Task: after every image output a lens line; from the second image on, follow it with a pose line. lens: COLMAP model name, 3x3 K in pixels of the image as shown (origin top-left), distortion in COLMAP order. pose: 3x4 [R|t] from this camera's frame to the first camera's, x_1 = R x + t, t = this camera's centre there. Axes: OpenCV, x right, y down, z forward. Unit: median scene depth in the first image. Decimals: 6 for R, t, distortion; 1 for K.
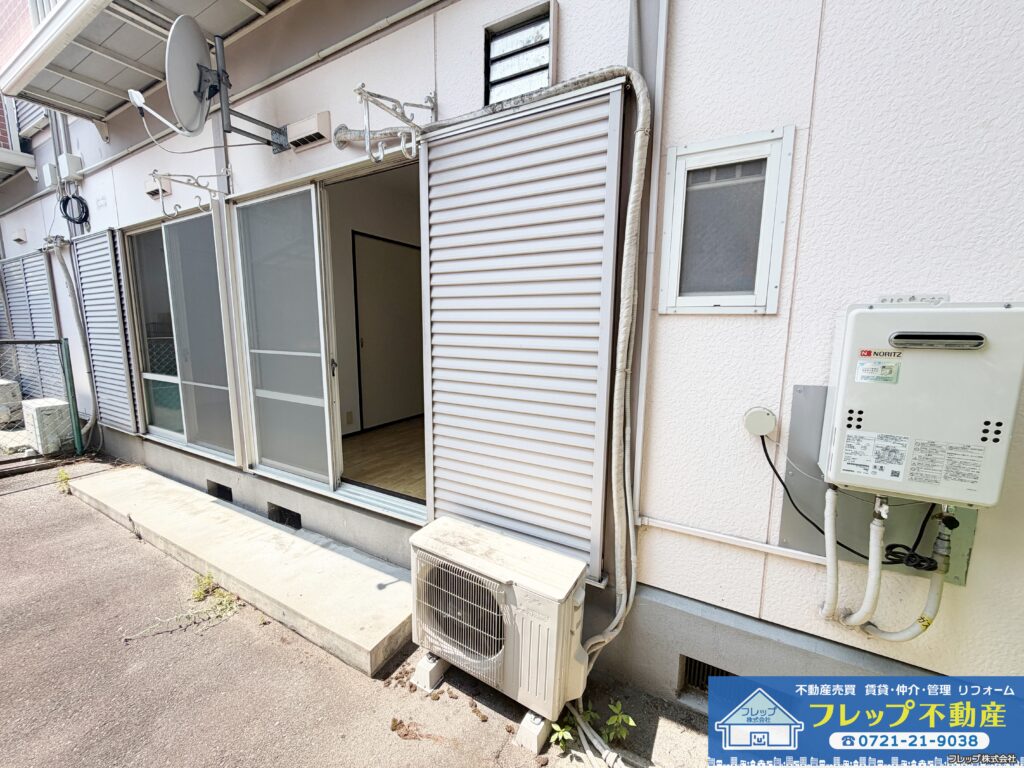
lens RADIAL K [[406.4, 0, 512.0], [0, 406.4, 384.0], [0, 0, 1]] dist [-0.000535, -0.000061]
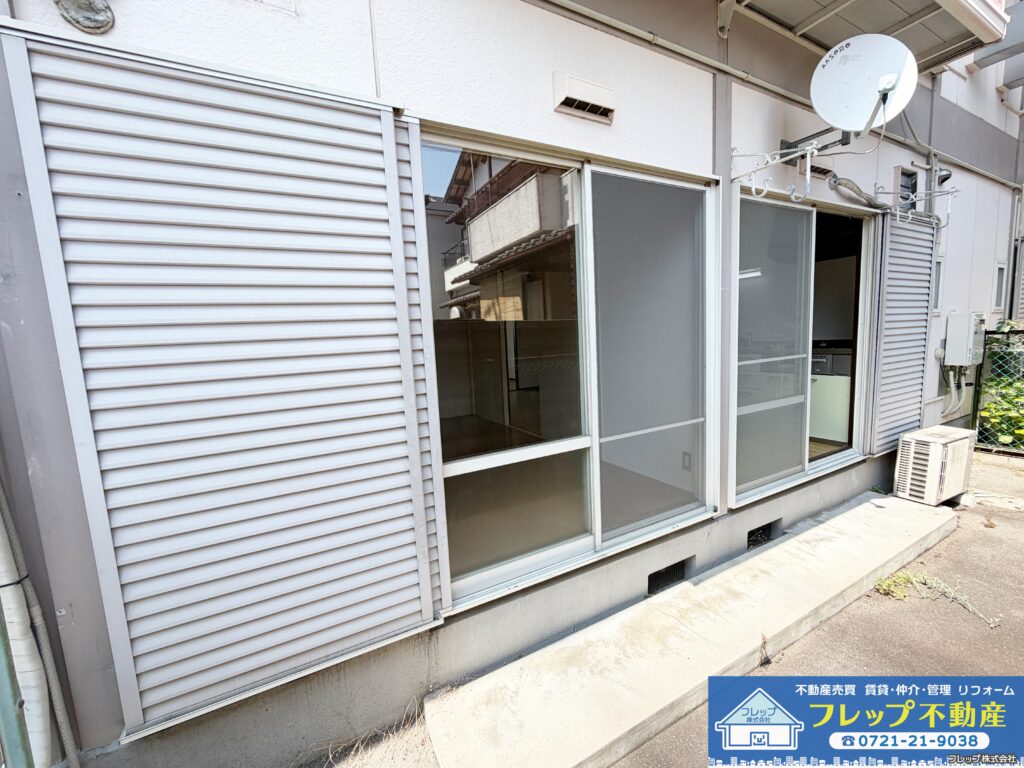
lens RADIAL K [[406.4, 0, 512.0], [0, 406.4, 384.0], [0, 0, 1]] dist [-0.000535, -0.000061]
pose [[0.541351, -0.131159, 0.830504, -1.782283], [0.176065, 0.983542, 0.040562, -0.174501], [-0.822156, 0.124265, 0.555534, 1.010167]]
